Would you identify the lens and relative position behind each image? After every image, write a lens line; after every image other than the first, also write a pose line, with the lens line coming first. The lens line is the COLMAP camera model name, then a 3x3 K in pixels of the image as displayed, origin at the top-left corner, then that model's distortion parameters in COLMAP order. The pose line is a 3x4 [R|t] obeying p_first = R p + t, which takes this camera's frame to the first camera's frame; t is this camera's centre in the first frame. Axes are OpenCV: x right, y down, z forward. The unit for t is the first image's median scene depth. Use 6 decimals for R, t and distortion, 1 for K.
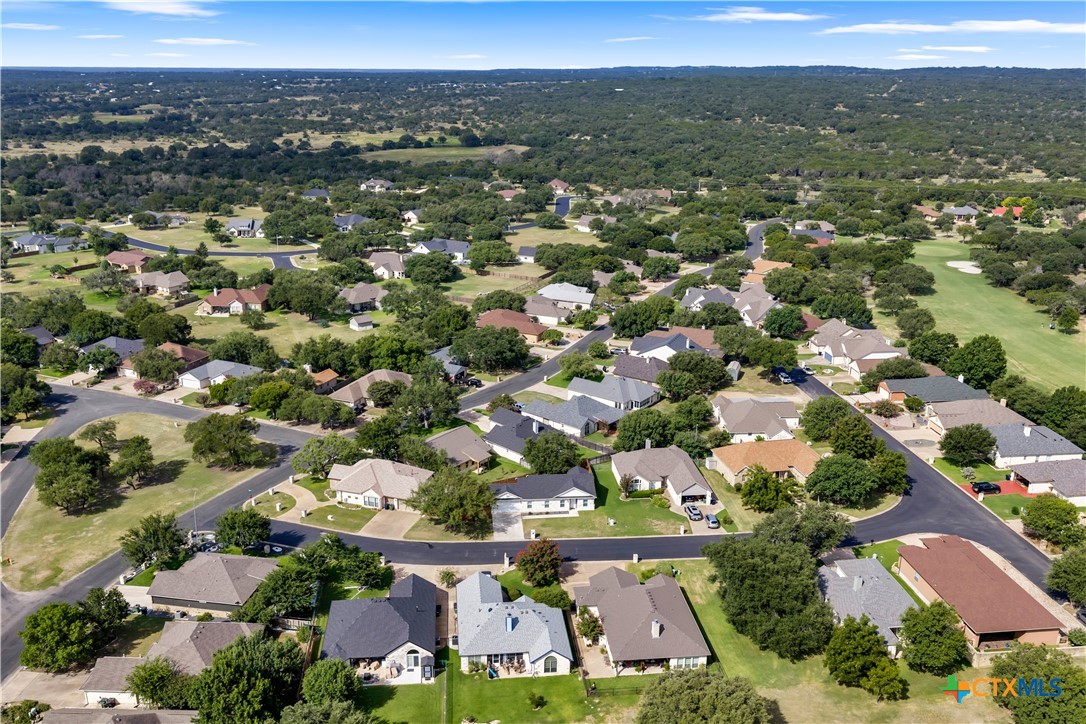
lens RADIAL K [[899.7, 0, 541.2], [0, 899.7, 362.8], [0, 0, 1]] dist [0.015238, -0.027409]
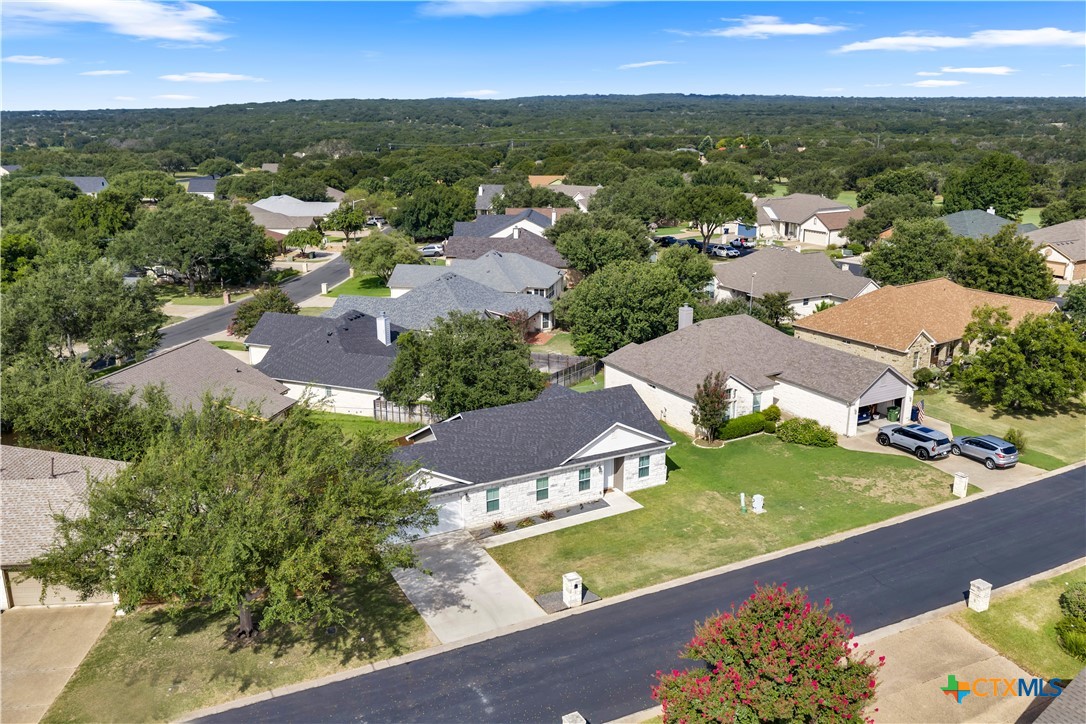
lens RADIAL K [[899.7, 0, 537.1], [0, 899.7, 369.0], [0, 0, 1]] dist [0.015238, -0.027409]
pose [[0.924793, -0.124684, 0.359460, -0.087657], [0.135657, 0.990741, -0.005353, 0.098710], [-0.355465, 0.053714, 0.933145, 0.593718]]
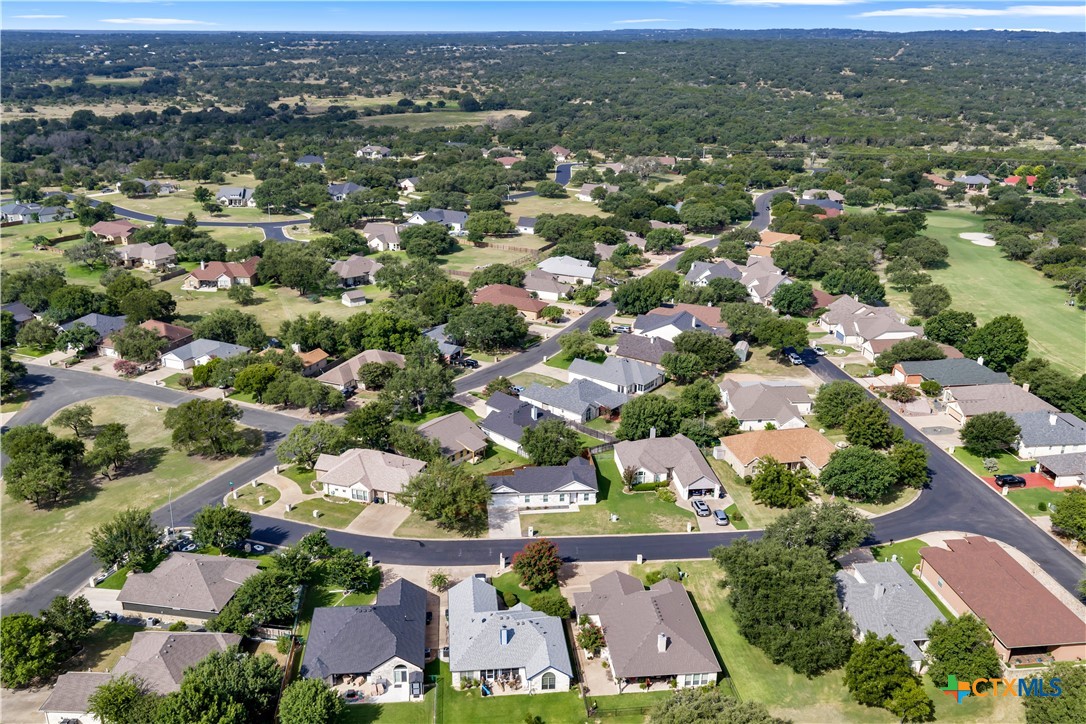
lens RADIAL K [[899.7, 0, 541.2], [0, 899.7, 365.5], [0, 0, 1]] dist [0.015238, -0.027409]
pose [[0.999998, 0.002093, -0.000641, 0.001663], [-0.002066, 0.999200, 0.039929, -0.016641], [0.000724, -0.039928, 0.999202, 0.052668]]
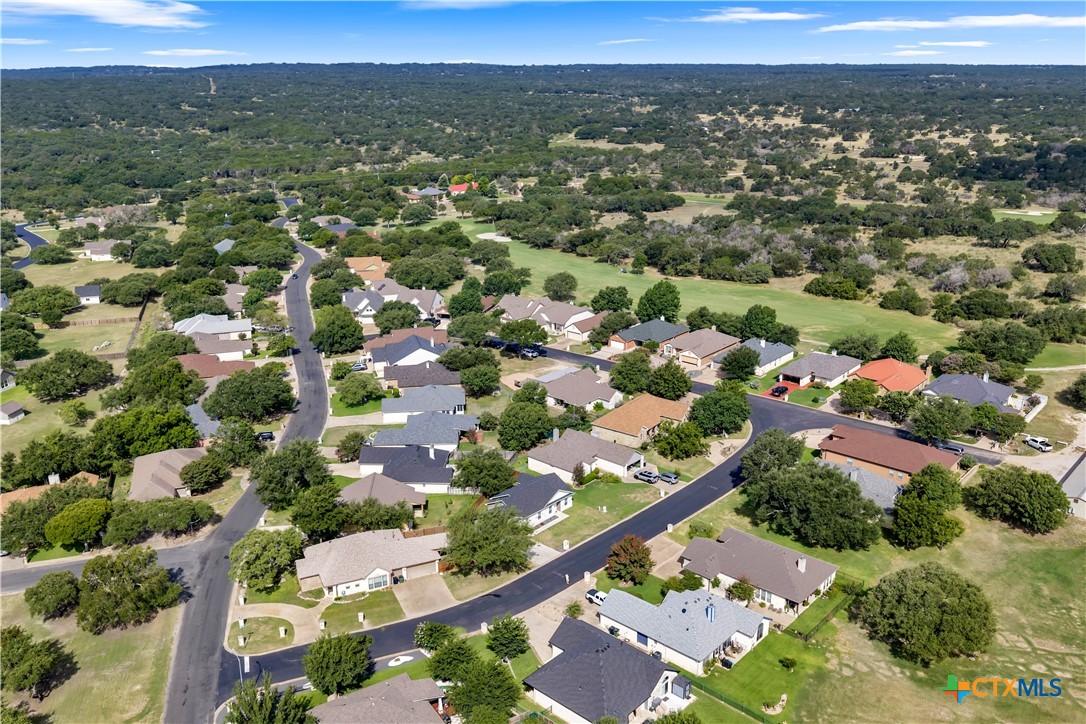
lens RADIAL K [[899.7, 0, 535.6], [0, 899.7, 353.1], [0, 0, 1]] dist [0.015238, -0.027409]
pose [[0.753694, -0.219596, 0.619454, -0.472944], [0.224390, 0.971872, 0.071512, -0.070540], [-0.617734, 0.085101, 0.781769, 0.192882]]
